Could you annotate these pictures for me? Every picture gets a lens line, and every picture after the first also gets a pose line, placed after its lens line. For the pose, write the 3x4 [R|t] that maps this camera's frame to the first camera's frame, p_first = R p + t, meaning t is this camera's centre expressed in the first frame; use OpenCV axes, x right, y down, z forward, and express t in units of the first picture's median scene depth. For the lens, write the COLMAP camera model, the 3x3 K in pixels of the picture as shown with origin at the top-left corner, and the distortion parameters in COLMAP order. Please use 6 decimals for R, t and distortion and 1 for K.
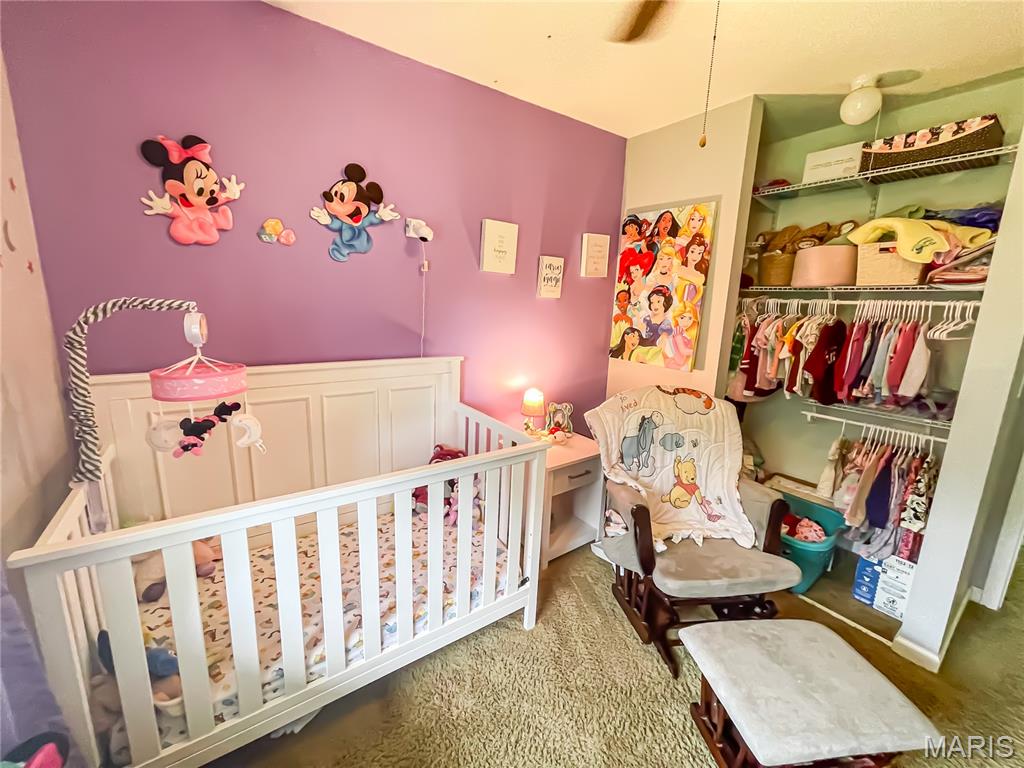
lens RADIAL K [[409.0, 0, 512.1], [0, 409.0, 387.9], [0, 0, 1]] dist [-0.005553, 0.002295]
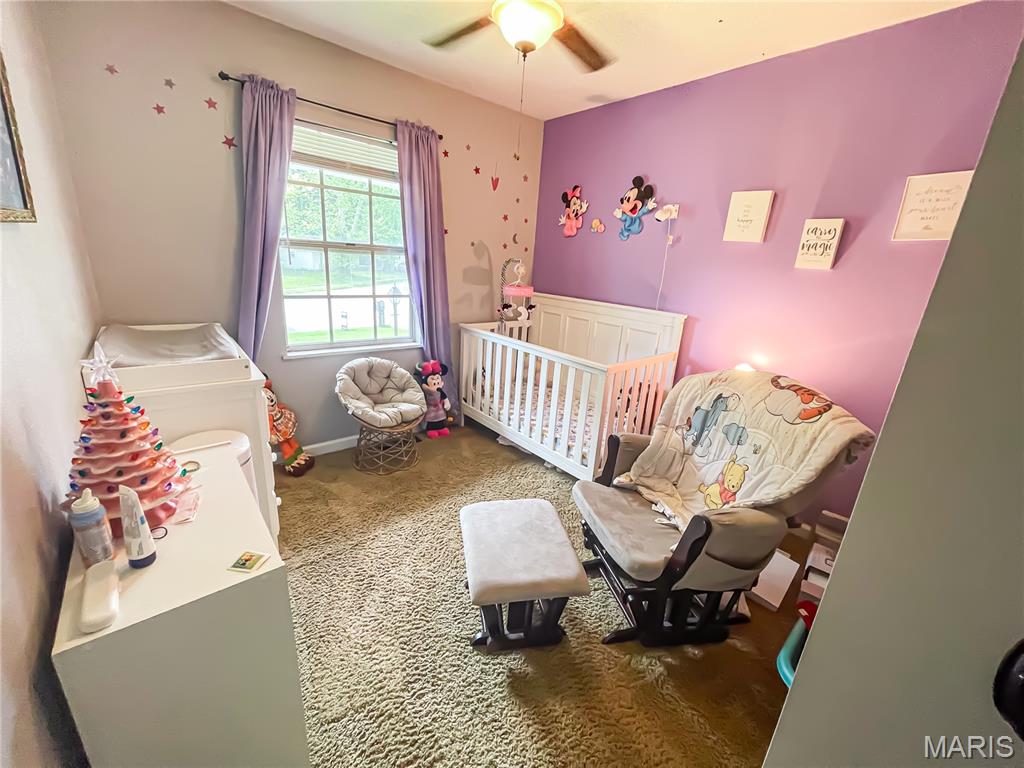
lens RADIAL K [[409.0, 0, 515.6], [0, 409.0, 378.7], [0, 0, 1]] dist [-0.005553, 0.002295]
pose [[0.117176, 0.257760, -0.959078, 1.219536], [-0.268279, 0.938041, 0.219329, -0.040498], [0.956188, 0.231600, 0.179067, 0.442714]]
